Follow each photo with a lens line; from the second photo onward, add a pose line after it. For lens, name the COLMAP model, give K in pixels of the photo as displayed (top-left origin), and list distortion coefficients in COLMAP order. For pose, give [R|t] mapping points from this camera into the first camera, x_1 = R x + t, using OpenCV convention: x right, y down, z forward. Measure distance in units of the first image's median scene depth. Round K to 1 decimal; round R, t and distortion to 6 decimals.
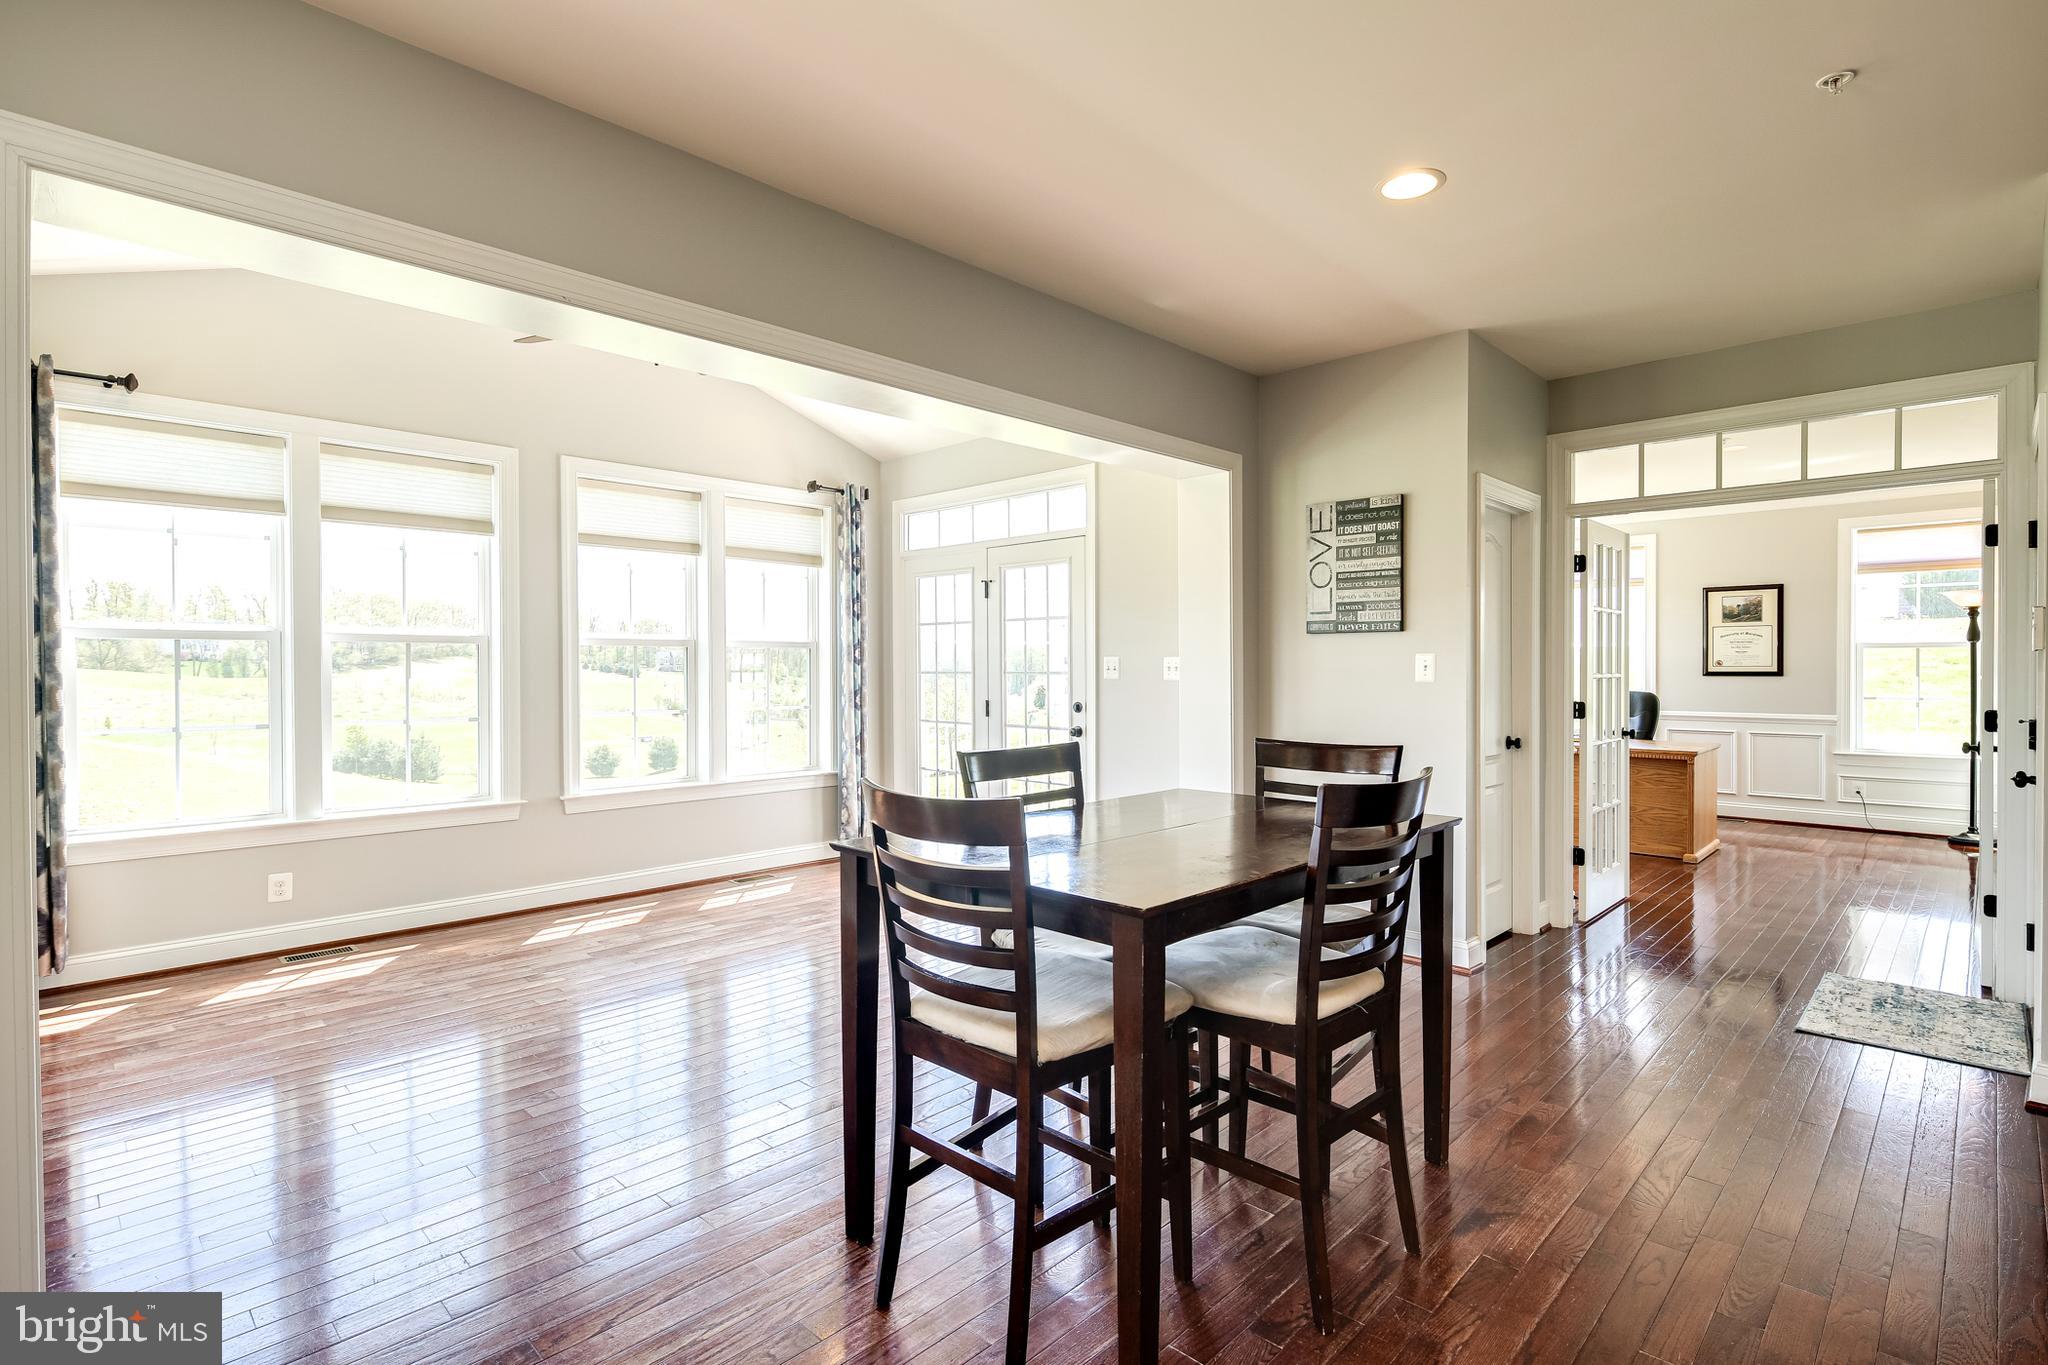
lens RADIAL K [[1002.0, 0, 1018.0], [0, 1002.0, 680.7], [0, 0, 1]] dist [0.006333, -0.004605]
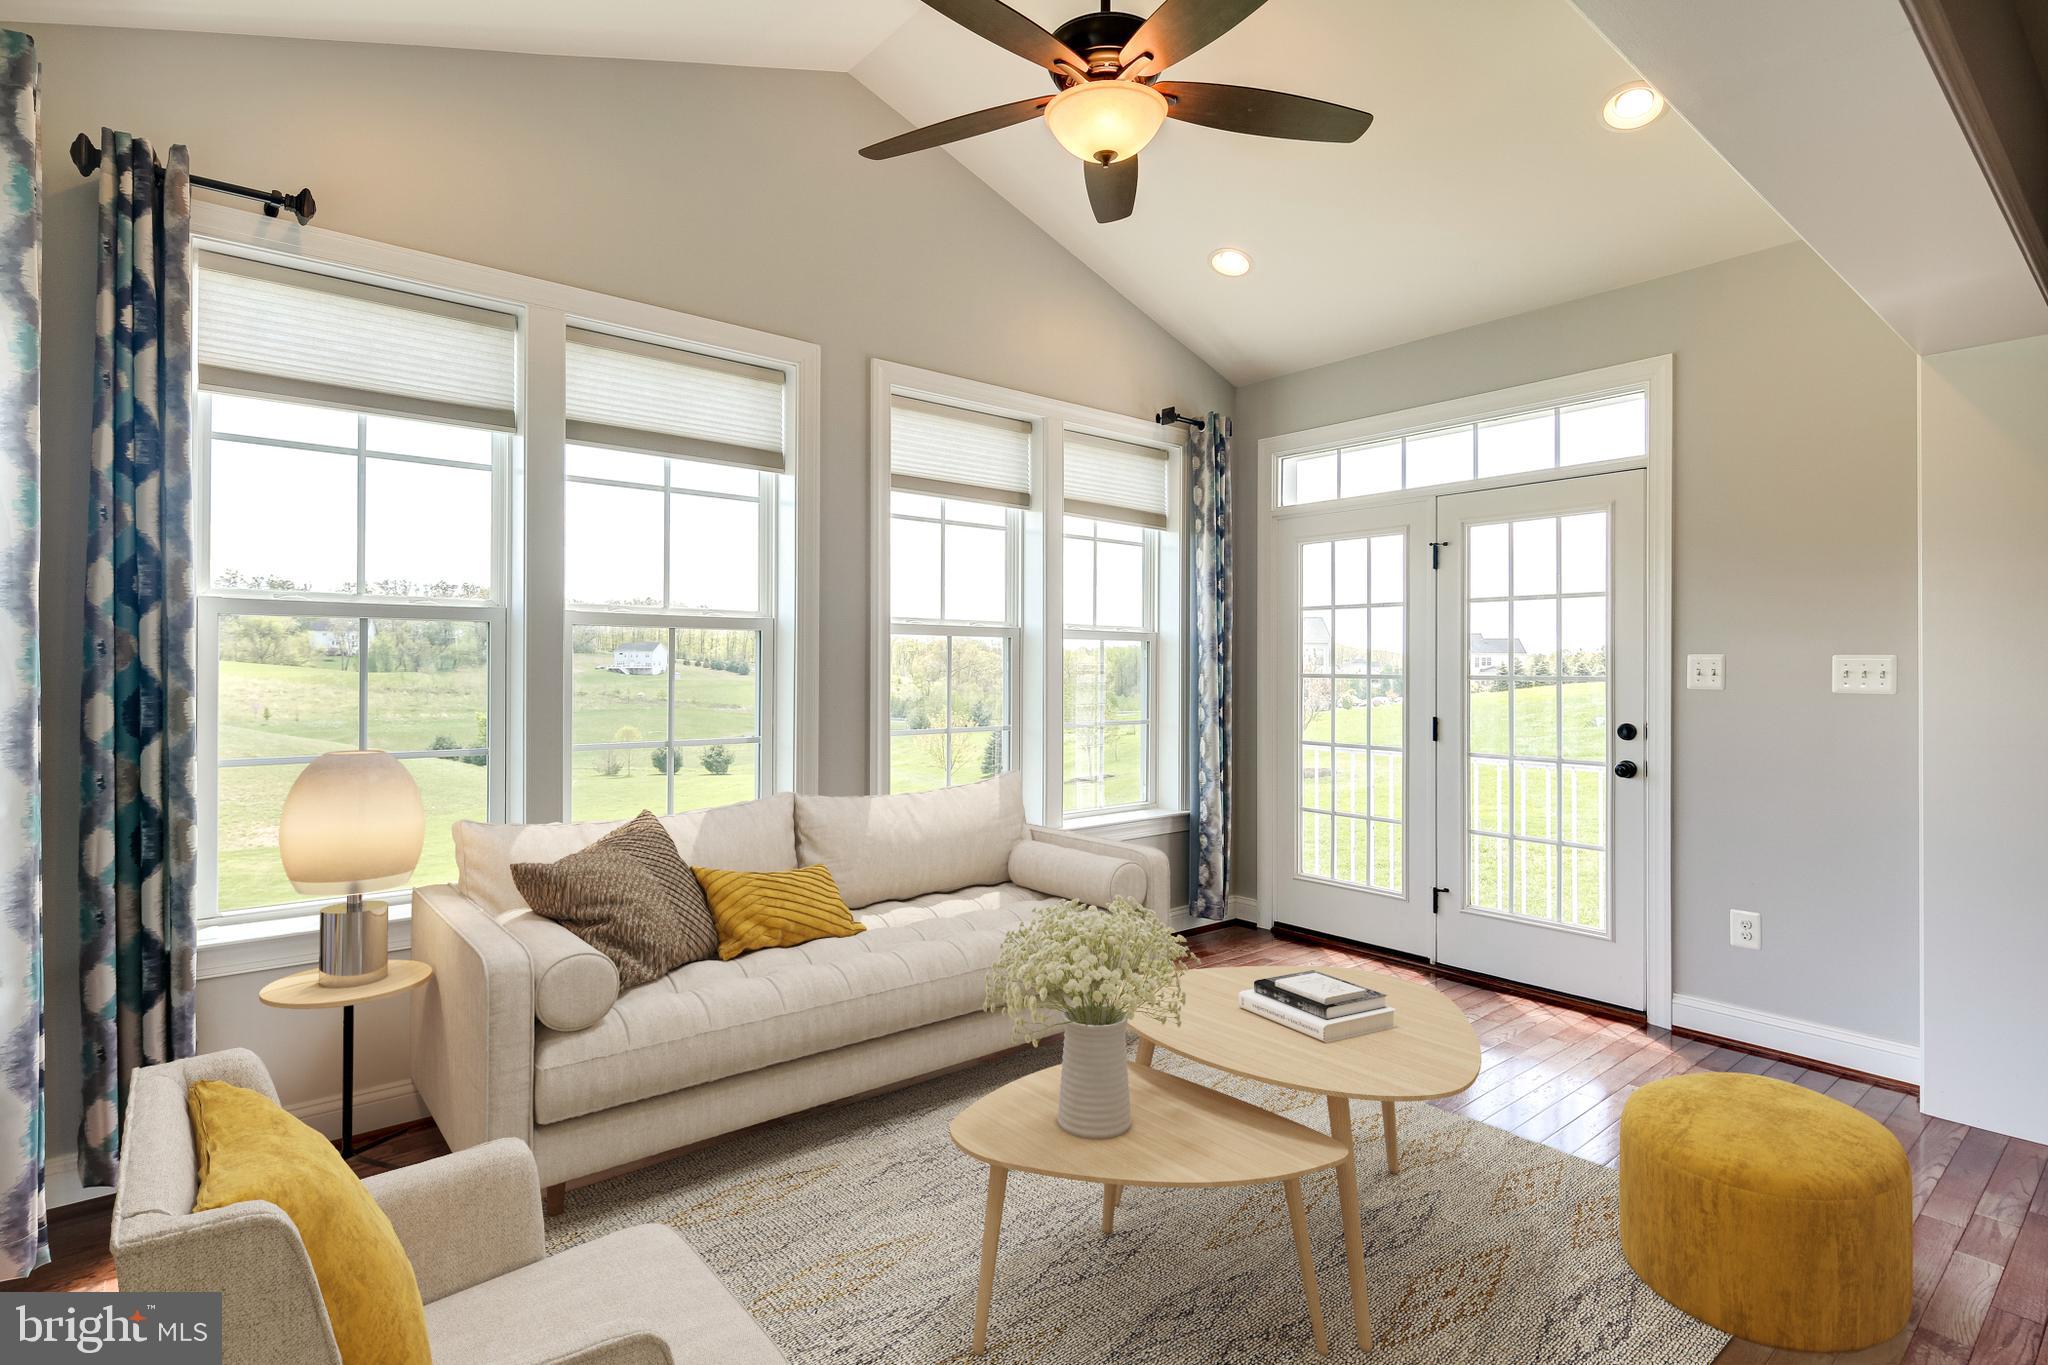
lens RADIAL K [[1002.0, 0, 1002.2], [0, 1002.0, 668.5], [0, 0, 1]] dist [0.006333, -0.004605]
pose [[0.994494, 0.006562, -0.104587, -0.263869], [-0.007804, 0.999904, -0.011465, -0.003720], [0.104502, 0.012218, 0.994450, 0.292862]]
